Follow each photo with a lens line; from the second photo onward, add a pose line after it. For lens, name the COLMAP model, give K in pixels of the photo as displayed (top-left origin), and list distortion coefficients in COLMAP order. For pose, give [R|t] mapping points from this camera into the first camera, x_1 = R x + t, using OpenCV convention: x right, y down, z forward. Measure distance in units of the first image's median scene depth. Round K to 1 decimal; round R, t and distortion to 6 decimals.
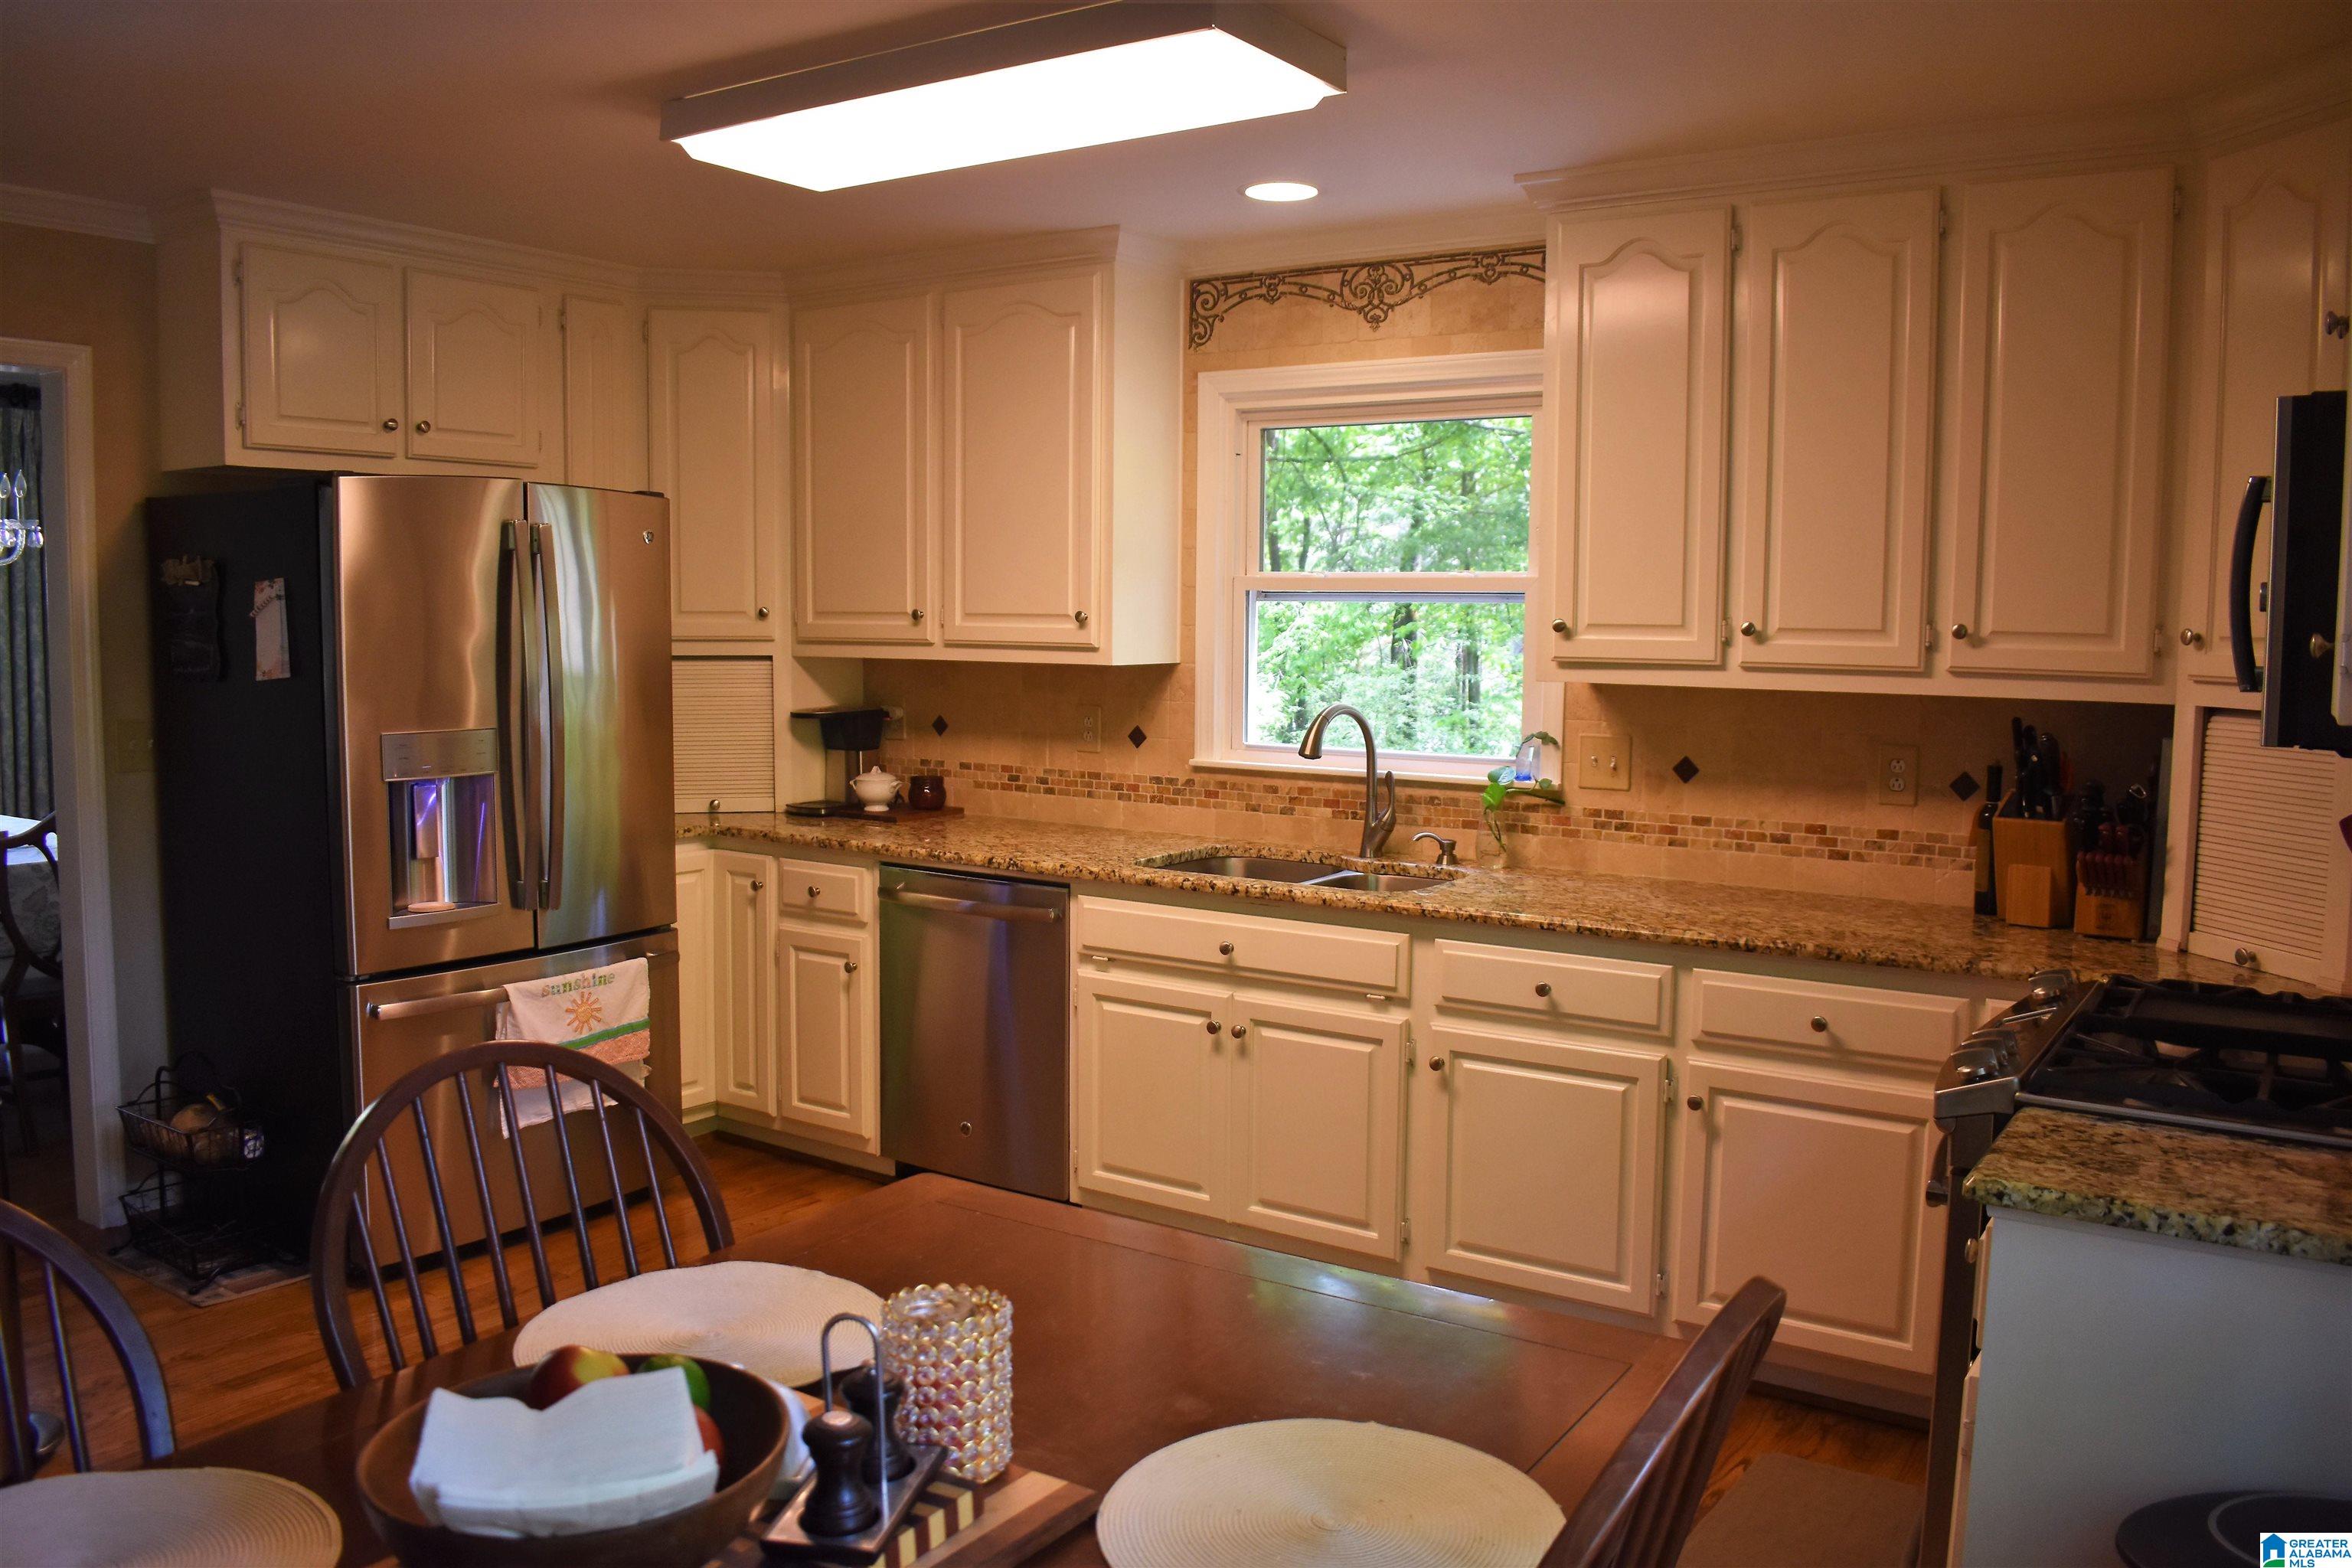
lens RADIAL K [[1841.2, 0, 1176.0], [0, 1841.2, 784.0], [0, 0, 1]] dist [-0.083207, 0.013579]
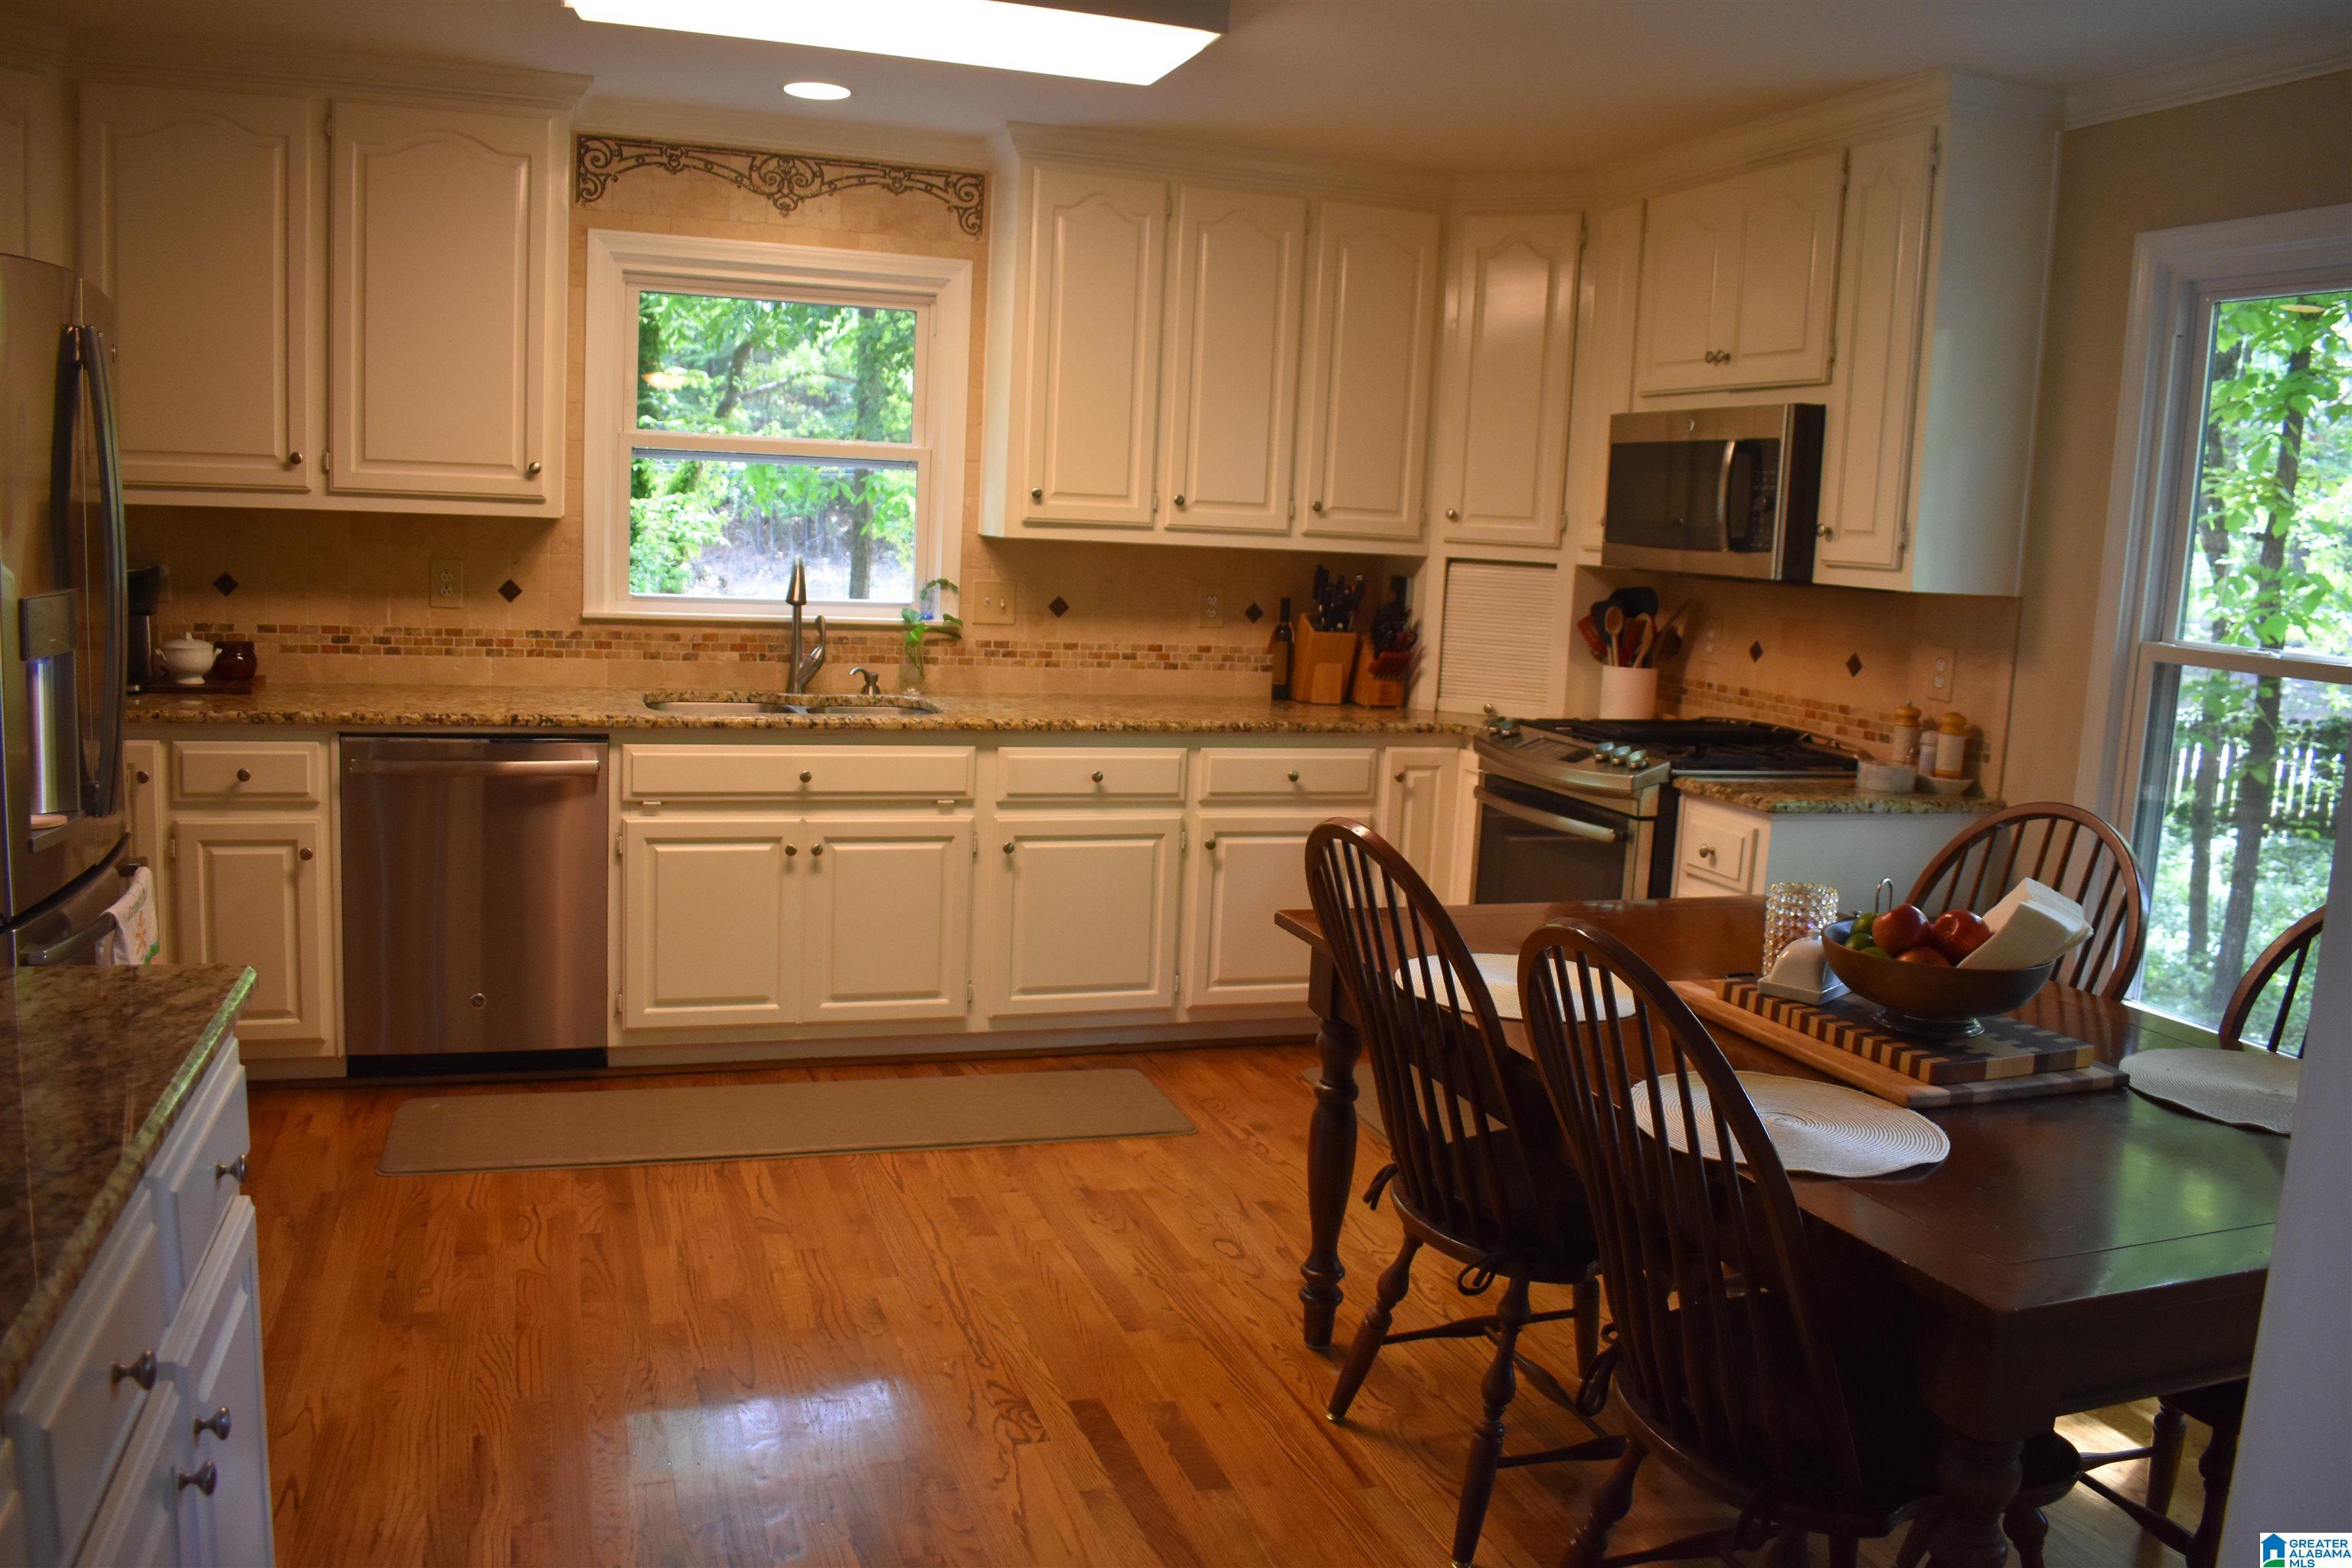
lens RADIAL K [[1841.2, 0, 1176.0], [0, 1841.2, 784.0], [0, 0, 1]] dist [-0.083207, 0.013579]
pose [[0.607691, -0.096761, 0.788257, -0.666660], [0.032658, 0.994755, 0.096933, -0.006276], [-0.793502, -0.033163, 0.607664, 0.137191]]
